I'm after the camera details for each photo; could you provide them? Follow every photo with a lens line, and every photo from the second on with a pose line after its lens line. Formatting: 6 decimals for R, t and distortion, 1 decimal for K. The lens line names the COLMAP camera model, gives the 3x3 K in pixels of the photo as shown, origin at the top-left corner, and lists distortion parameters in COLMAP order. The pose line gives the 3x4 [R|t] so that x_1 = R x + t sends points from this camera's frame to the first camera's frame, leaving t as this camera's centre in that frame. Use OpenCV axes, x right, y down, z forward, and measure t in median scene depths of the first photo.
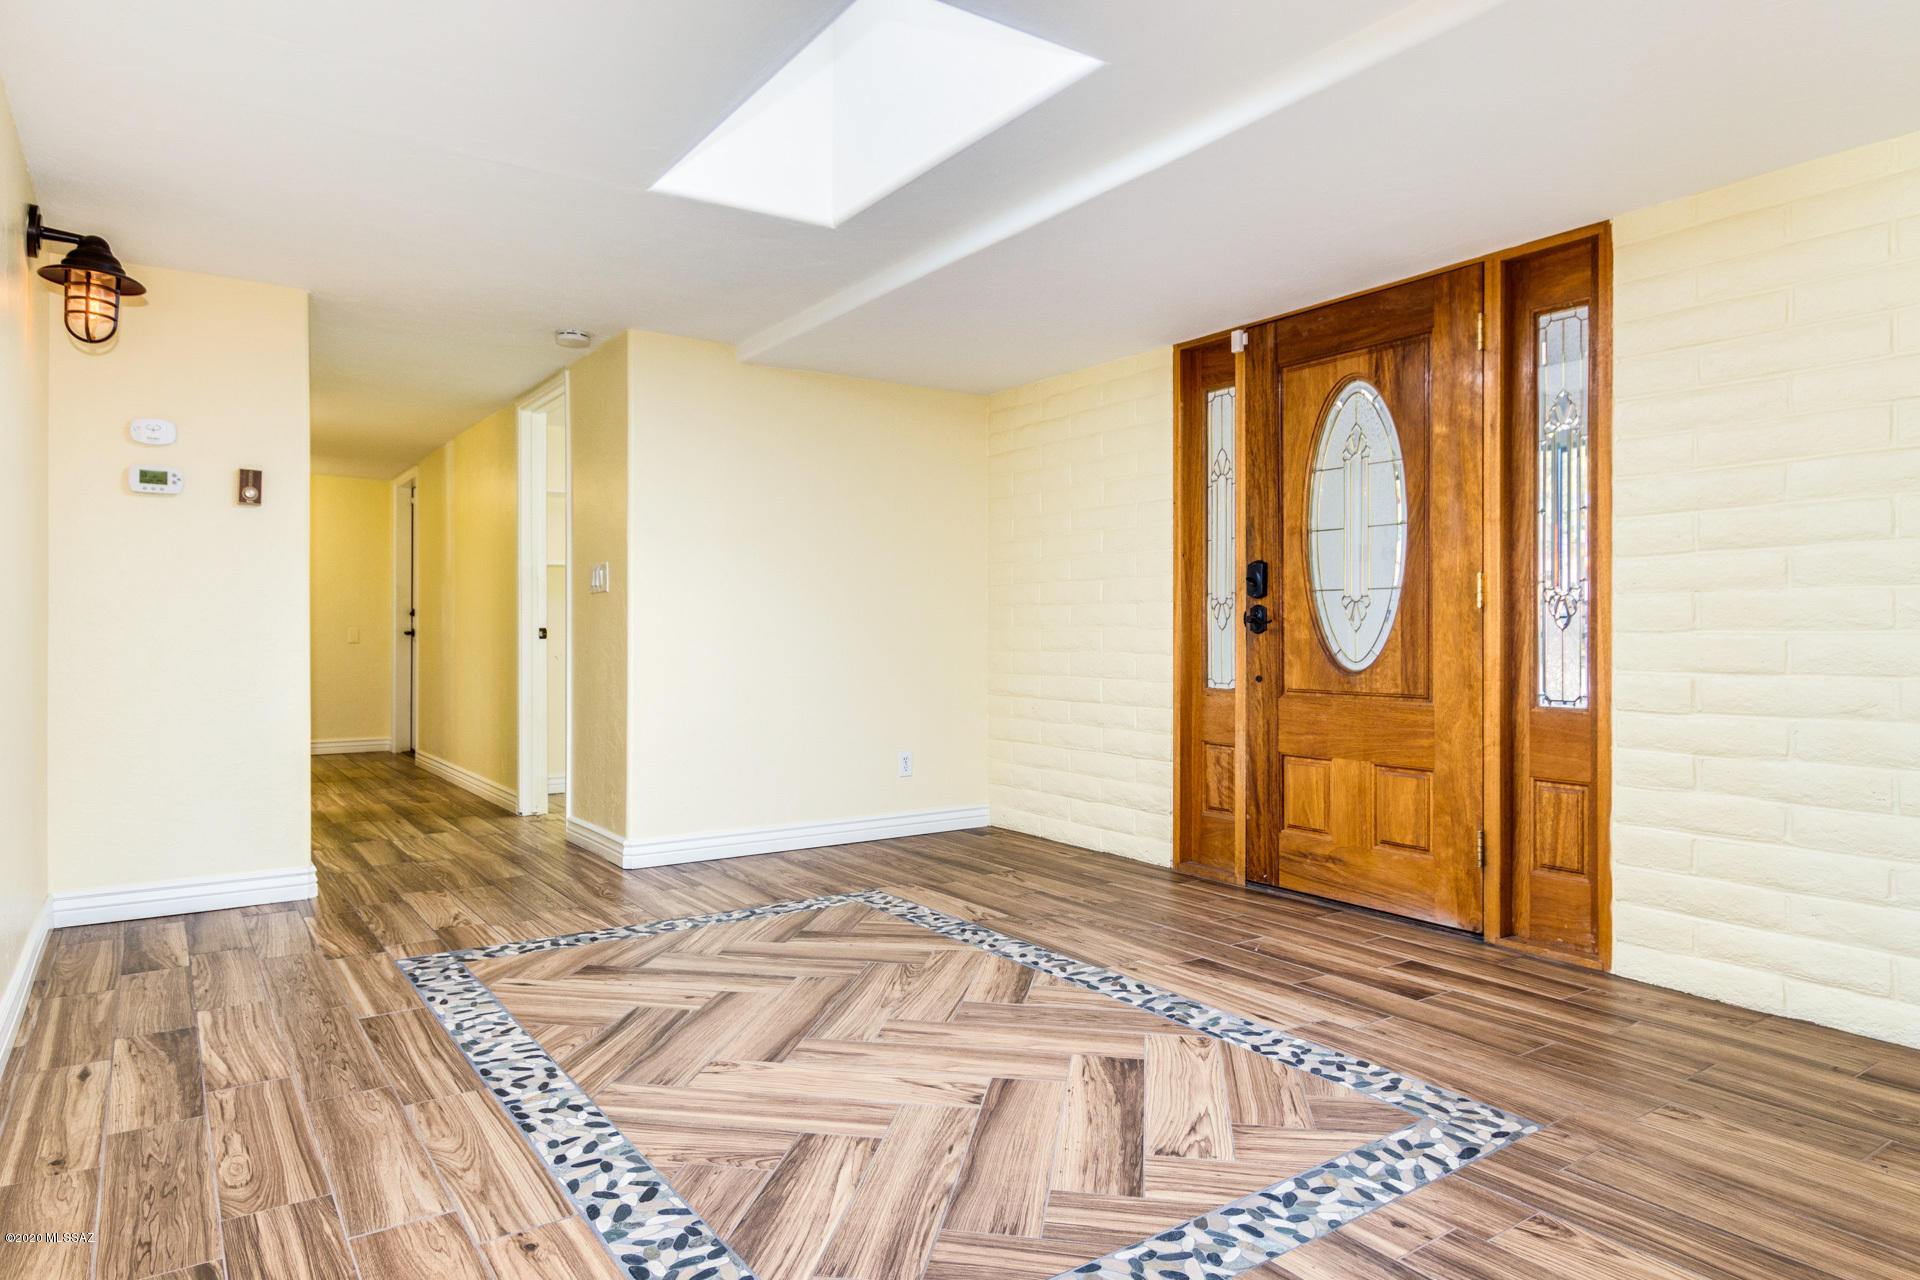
lens RADIAL K [[886.7, 0, 960.9], [0, 886.7, 633.3], [0, 0, 1]] dist [0.001577, 0.000067]
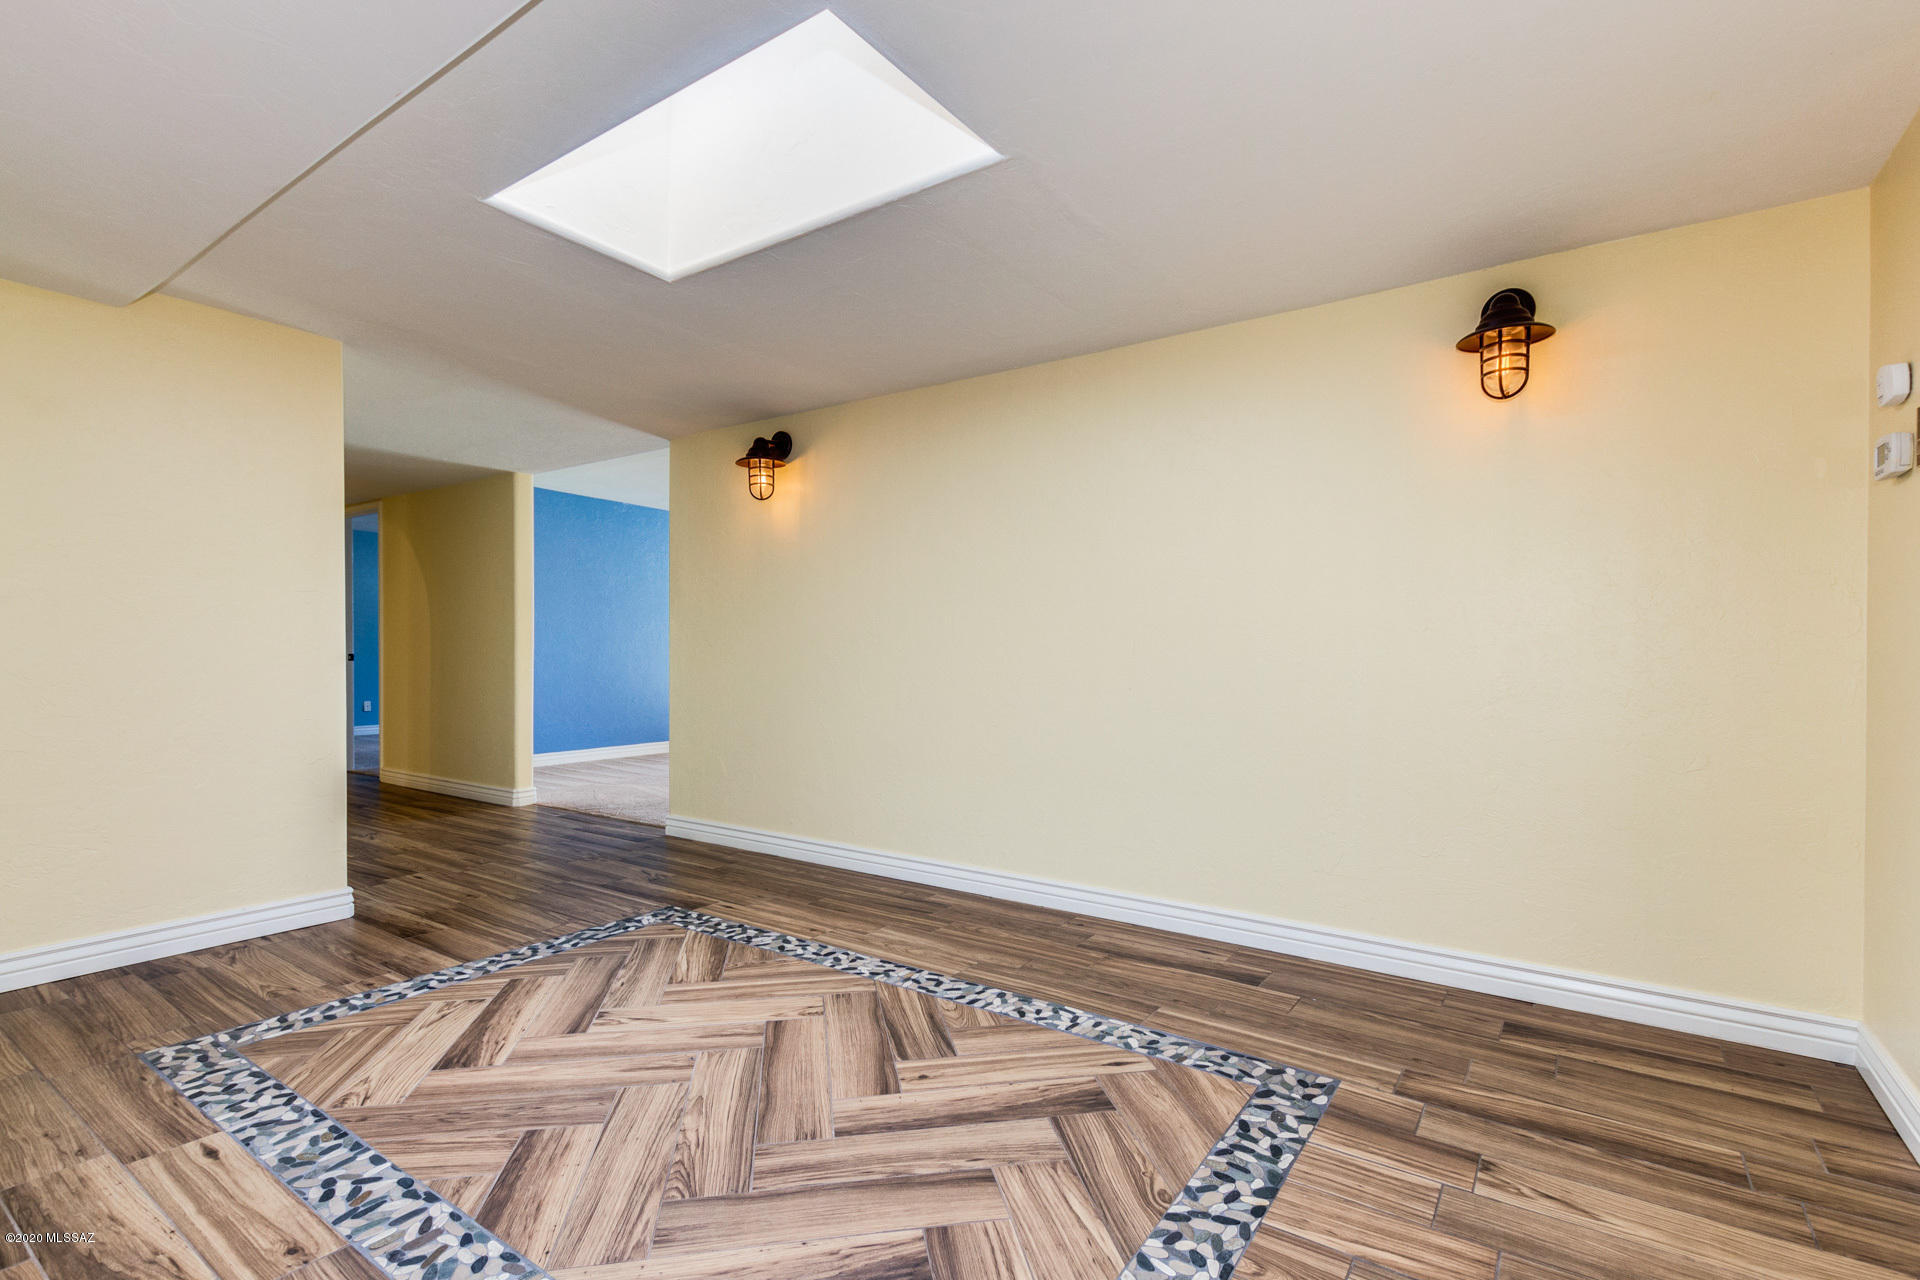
lens RADIAL K [[886.7, 0, 949.6], [0, 886.7, 645.4], [0, 0, 1]] dist [0.001577, 0.000067]
pose [[-0.944667, -0.005731, -0.327980, -0.033992], [-0.005273, 0.999983, -0.002284, -0.041002], [0.327988, -0.000428, -0.944682, 2.242779]]
